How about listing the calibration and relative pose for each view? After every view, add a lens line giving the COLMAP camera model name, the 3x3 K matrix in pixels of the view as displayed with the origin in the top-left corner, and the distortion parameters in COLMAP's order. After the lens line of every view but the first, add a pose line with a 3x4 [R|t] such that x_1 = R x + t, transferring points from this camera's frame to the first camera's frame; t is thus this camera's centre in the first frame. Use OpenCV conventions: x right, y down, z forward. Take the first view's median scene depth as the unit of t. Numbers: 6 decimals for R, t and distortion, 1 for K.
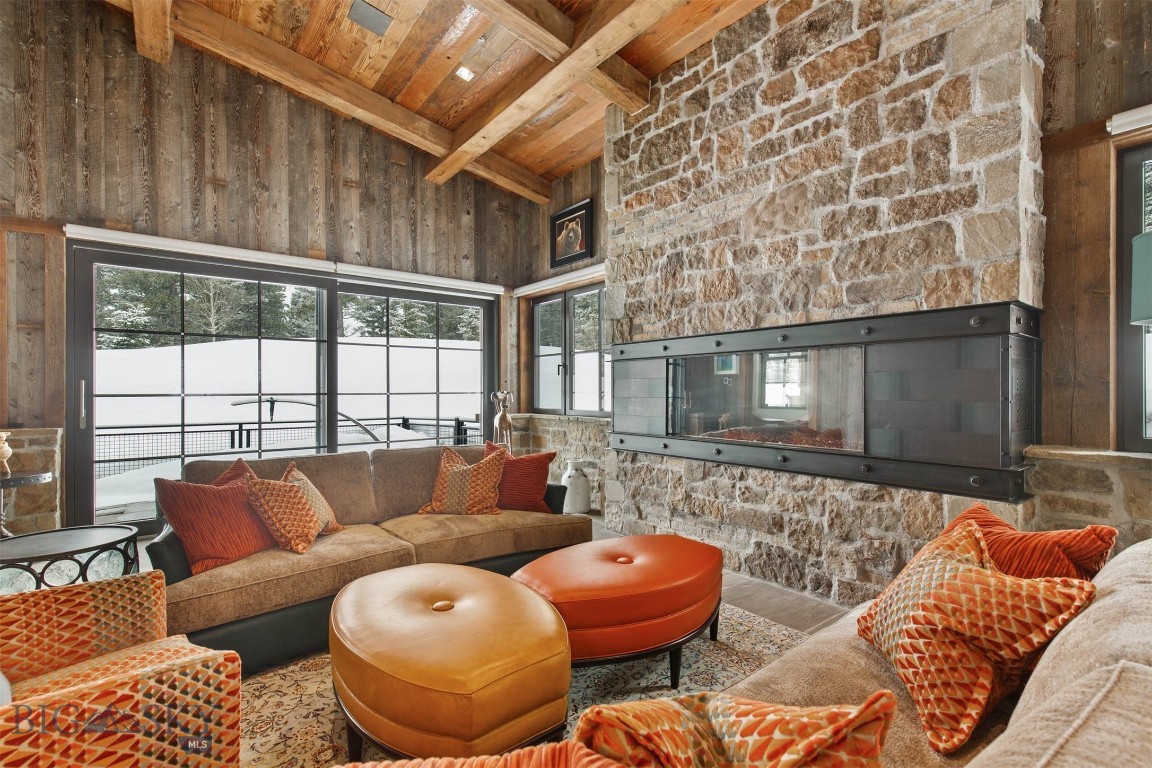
lens RADIAL K [[516.9, 0, 582.1], [0, 516.9, 393.0], [0, 0, 1]] dist [0.002022, -0.000460]
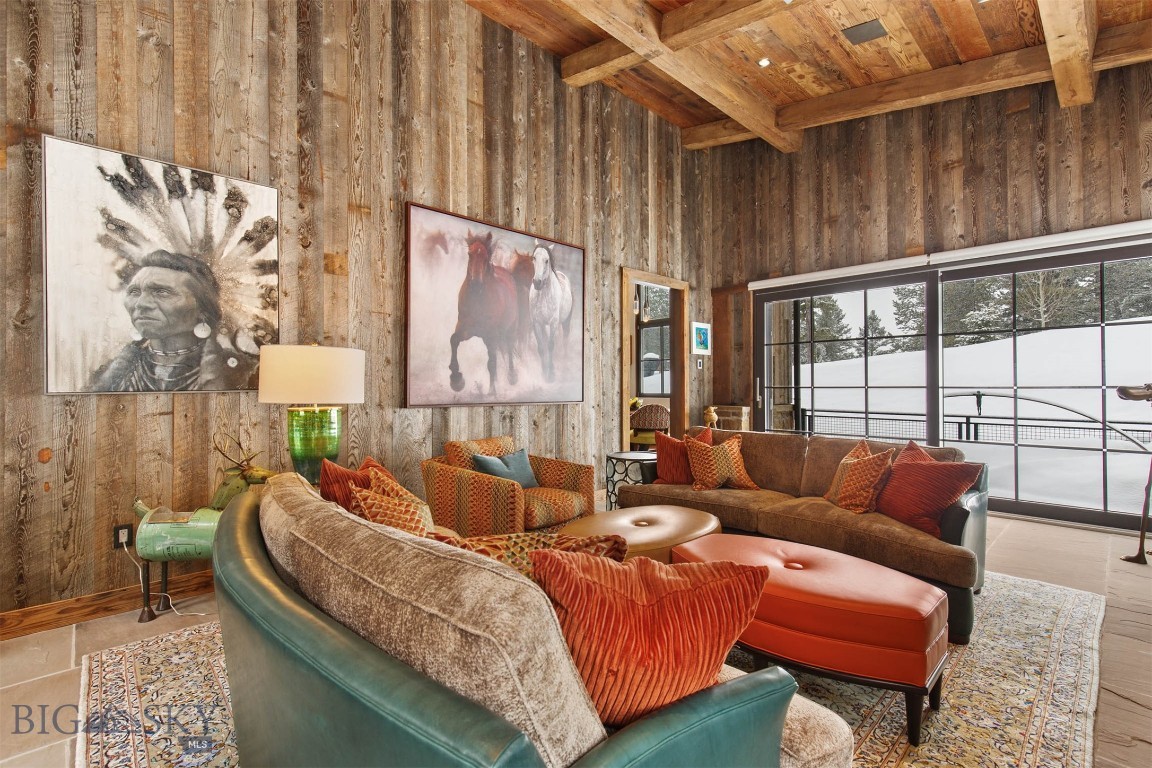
lens RADIAL K [[516.9, 0, 582.3], [0, 516.9, 381.2], [0, 0, 1]] dist [0.002022, -0.000460]
pose [[0.086482, -0.005166, -0.996240, 0.460276], [-0.003868, 0.999977, -0.005521, -0.002197], [0.996246, 0.004331, 0.086460, 0.260903]]
